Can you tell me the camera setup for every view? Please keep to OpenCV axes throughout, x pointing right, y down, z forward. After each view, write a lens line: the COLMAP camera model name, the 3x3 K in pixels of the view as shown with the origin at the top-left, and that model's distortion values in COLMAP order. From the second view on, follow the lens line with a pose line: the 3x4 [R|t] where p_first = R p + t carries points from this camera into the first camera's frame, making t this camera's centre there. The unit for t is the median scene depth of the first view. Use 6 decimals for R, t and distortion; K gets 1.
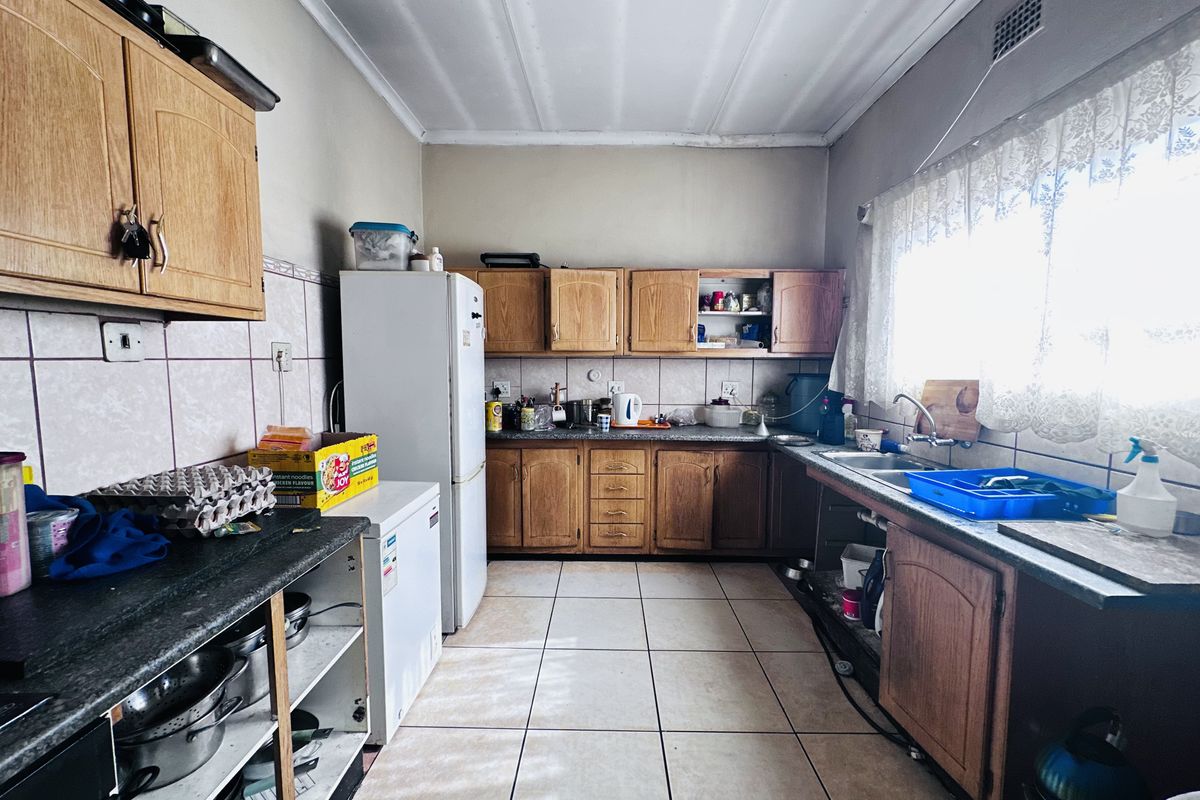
lens RADIAL K [[479.6, 0, 600.0], [0, 479.6, 400.0], [0, 0, 1]] dist [-0.003933, 0.001012]
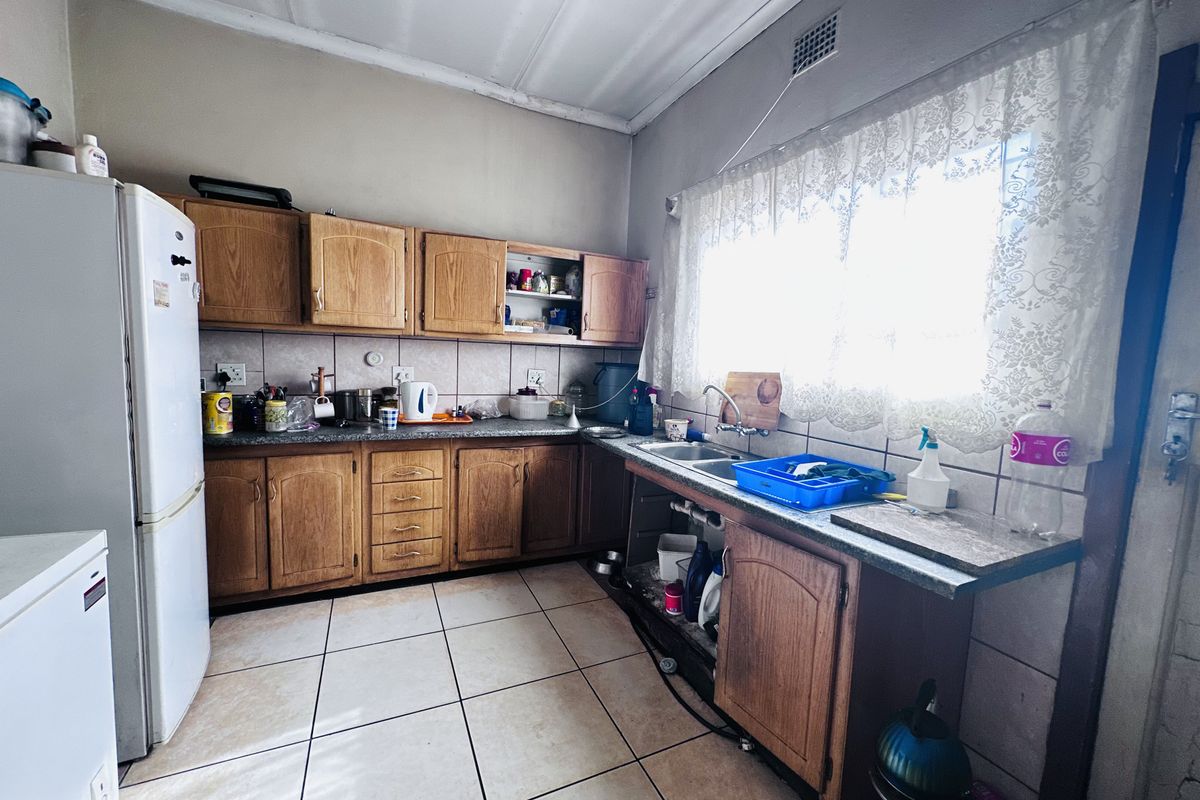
lens RADIAL K [[479.6, 0, 600.0], [0, 479.6, 400.0], [0, 0, 1]] dist [-0.003933, 0.001012]
pose [[0.899034, -0.009124, 0.437784, -0.035528], [-0.002811, 0.999642, 0.026607, -0.007488], [-0.437870, -0.025151, 0.898687, 0.175940]]
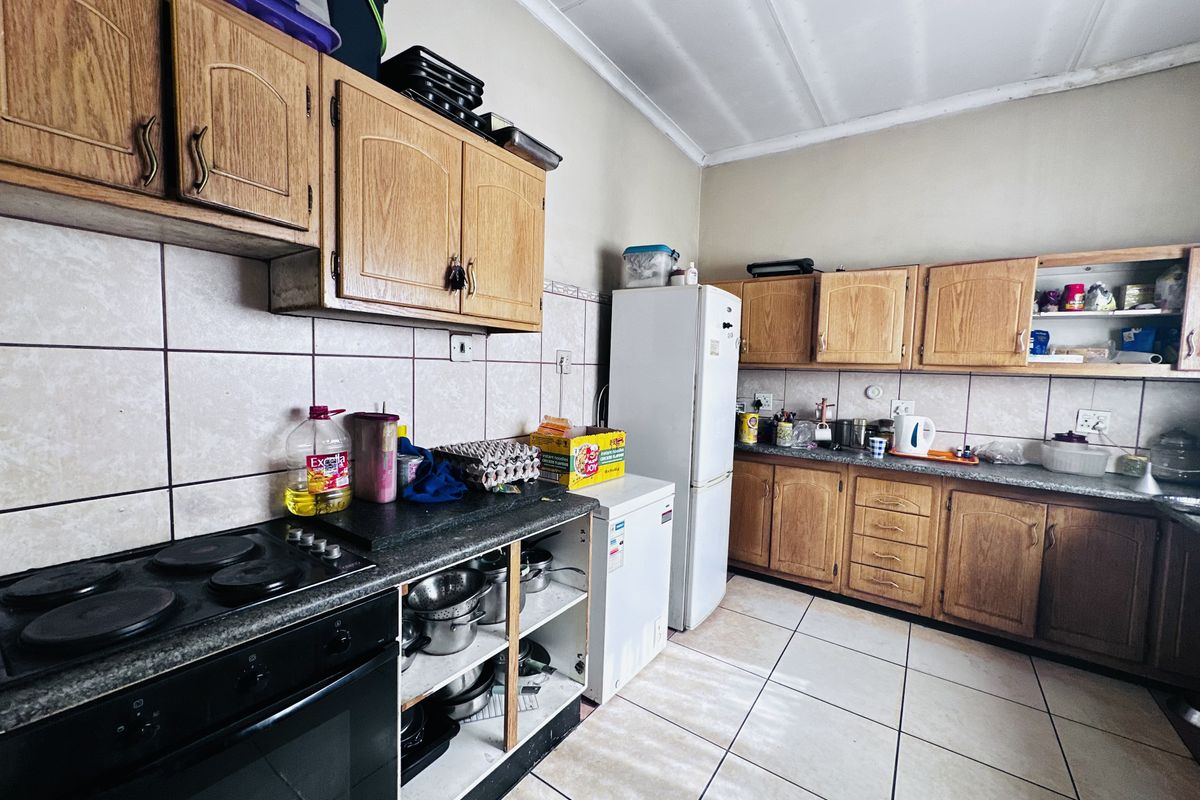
lens RADIAL K [[479.6, 0, 600.0], [0, 479.6, 400.0], [0, 0, 1]] dist [-0.003933, 0.001012]
pose [[0.825682, 0.059103, -0.561031, 0.101229], [-0.075207, 0.997152, -0.005636, 0.006949], [0.559100, 0.046847, 0.827776, 0.020382]]
